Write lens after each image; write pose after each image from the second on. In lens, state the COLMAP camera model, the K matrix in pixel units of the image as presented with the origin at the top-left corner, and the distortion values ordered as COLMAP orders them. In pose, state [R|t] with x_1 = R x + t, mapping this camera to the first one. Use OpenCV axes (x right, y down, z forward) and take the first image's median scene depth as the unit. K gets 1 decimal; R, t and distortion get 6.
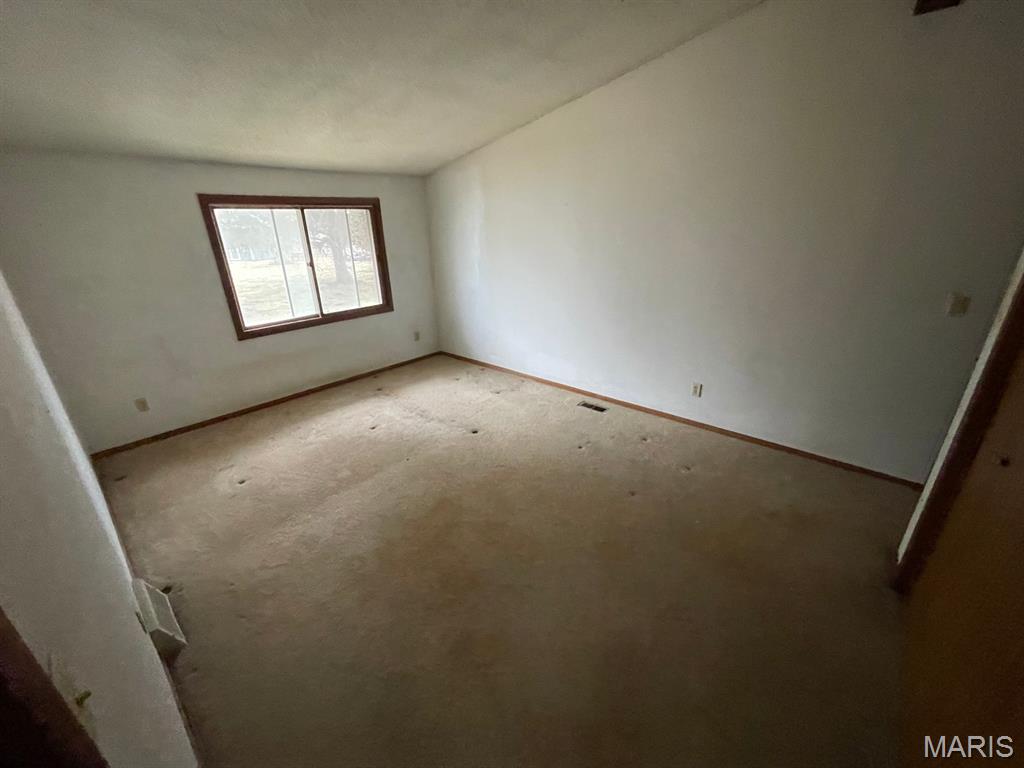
lens RADIAL K [[411.3, 0, 512.8], [0, 411.3, 384.3], [0, 0, 1]] dist [-0.003070, 0.000550]
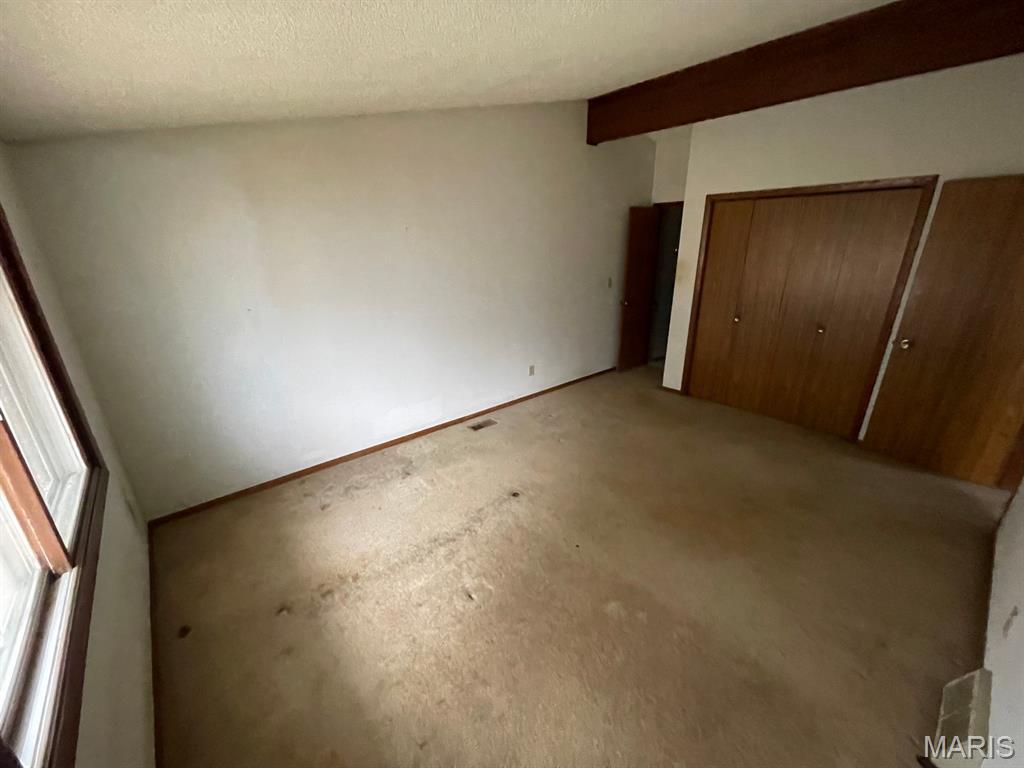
lens RADIAL K [[411.3, 0, 512.2], [0, 411.3, 386.5], [0, 0, 1]] dist [-0.003070, 0.000550]
pose [[0.148084, -0.323832, 0.934454, -0.668945], [0.375542, 0.892511, 0.249784, -0.241655], [-0.914899, 0.313937, 0.253779, 0.610488]]
